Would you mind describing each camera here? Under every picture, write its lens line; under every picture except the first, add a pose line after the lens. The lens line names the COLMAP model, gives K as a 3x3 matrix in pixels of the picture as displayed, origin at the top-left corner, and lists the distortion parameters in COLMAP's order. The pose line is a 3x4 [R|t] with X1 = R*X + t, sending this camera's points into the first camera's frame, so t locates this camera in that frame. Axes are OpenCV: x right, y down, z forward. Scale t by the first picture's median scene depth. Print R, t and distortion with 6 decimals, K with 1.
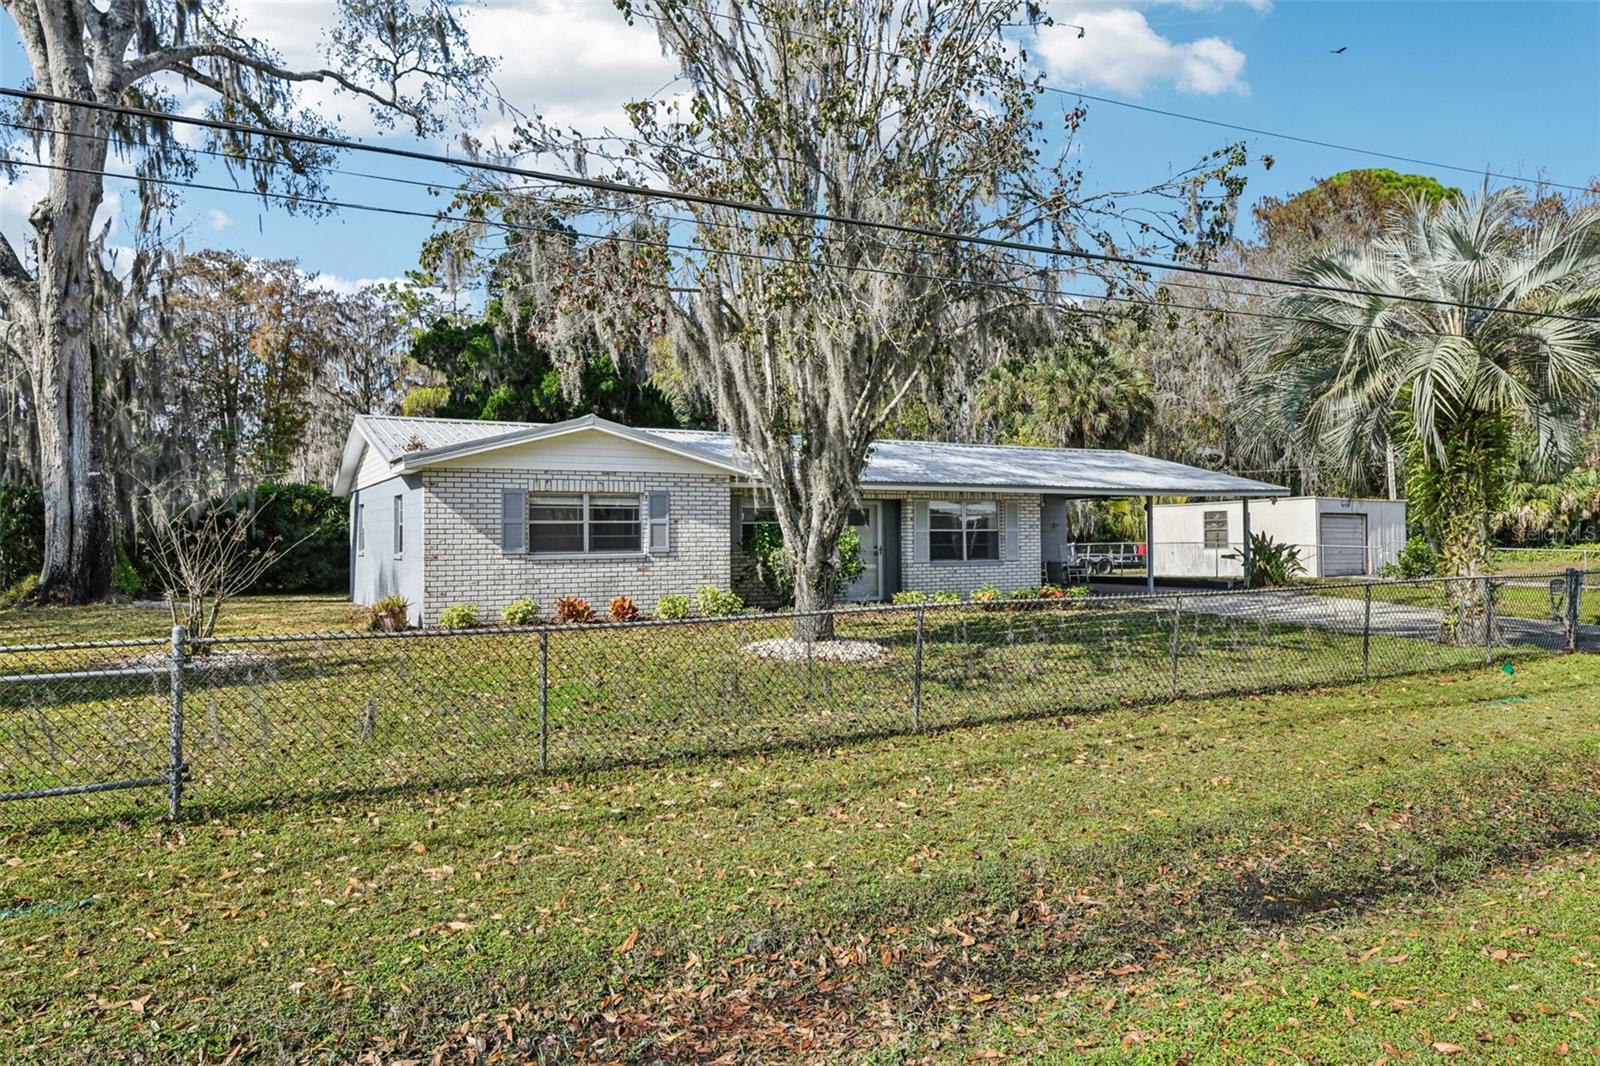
lens RADIAL K [[1049.9, 0, 809.1], [0, 1049.9, 530.4], [0, 0, 1]] dist [-0.000357, -0.001767]
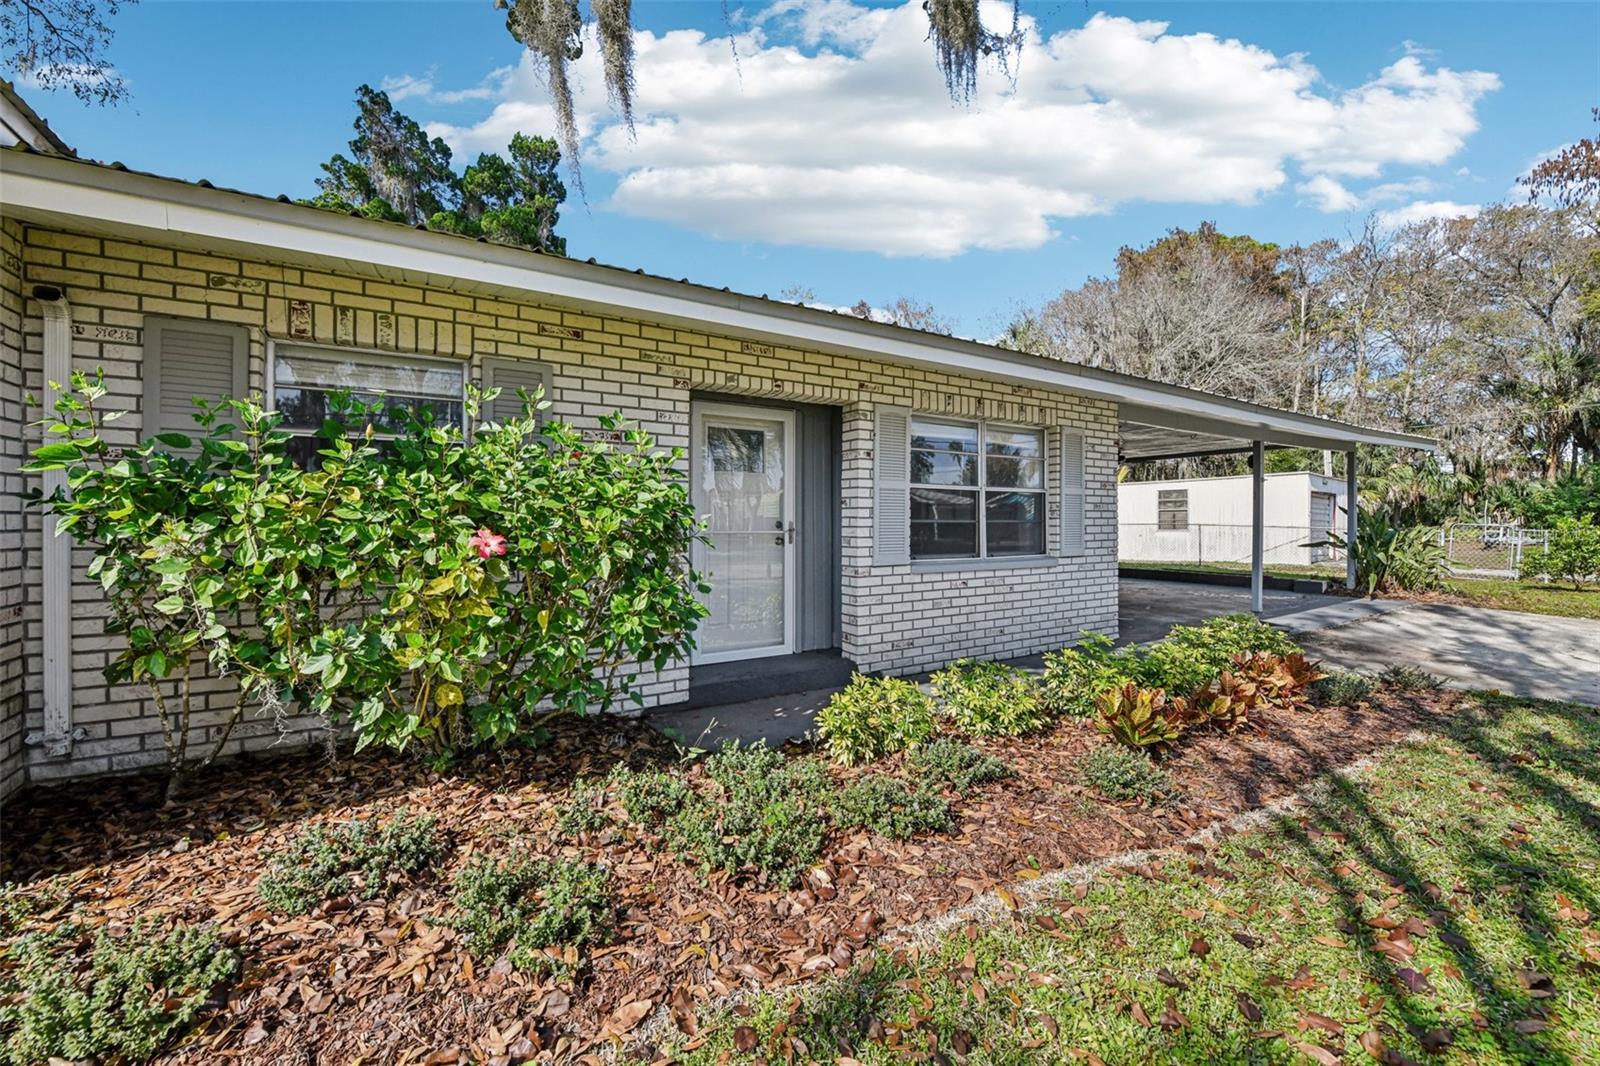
lens RADIAL K [[646.0, 0, 787.0], [0, 646.0, 522.2], [0, 0, 1]] dist [-0.008437, -0.004272]
pose [[0.999134, 0.007046, 0.041017, 0.043516], [-0.007344, 0.999948, 0.007136, 0.009821], [-0.040965, -0.007431, 0.999133, 0.578347]]
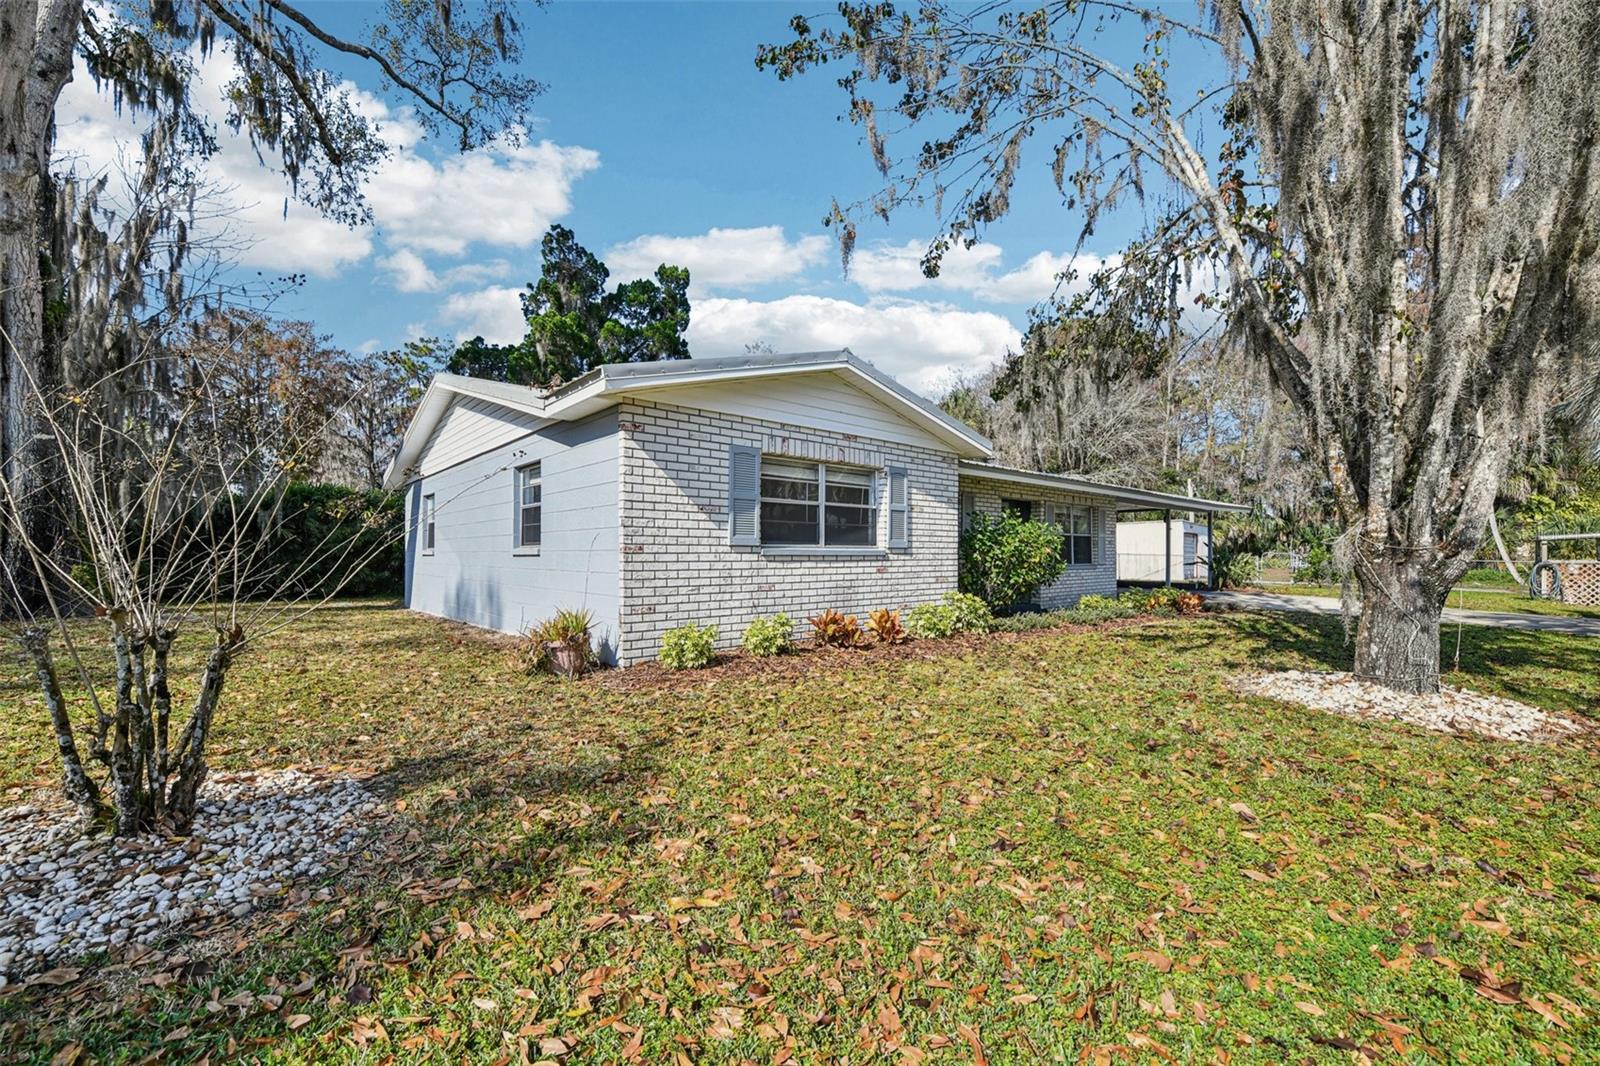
lens RADIAL K [[646.0, 0, 793.8], [0, 646.0, 556.1], [0, 0, 1]] dist [-0.008437, -0.004272]
pose [[0.980082, 0.007485, 0.198452, -0.191864], [-0.009046, 0.999935, 0.006959, 0.015101], [-0.198387, -0.008616, 0.980086, 0.345438]]
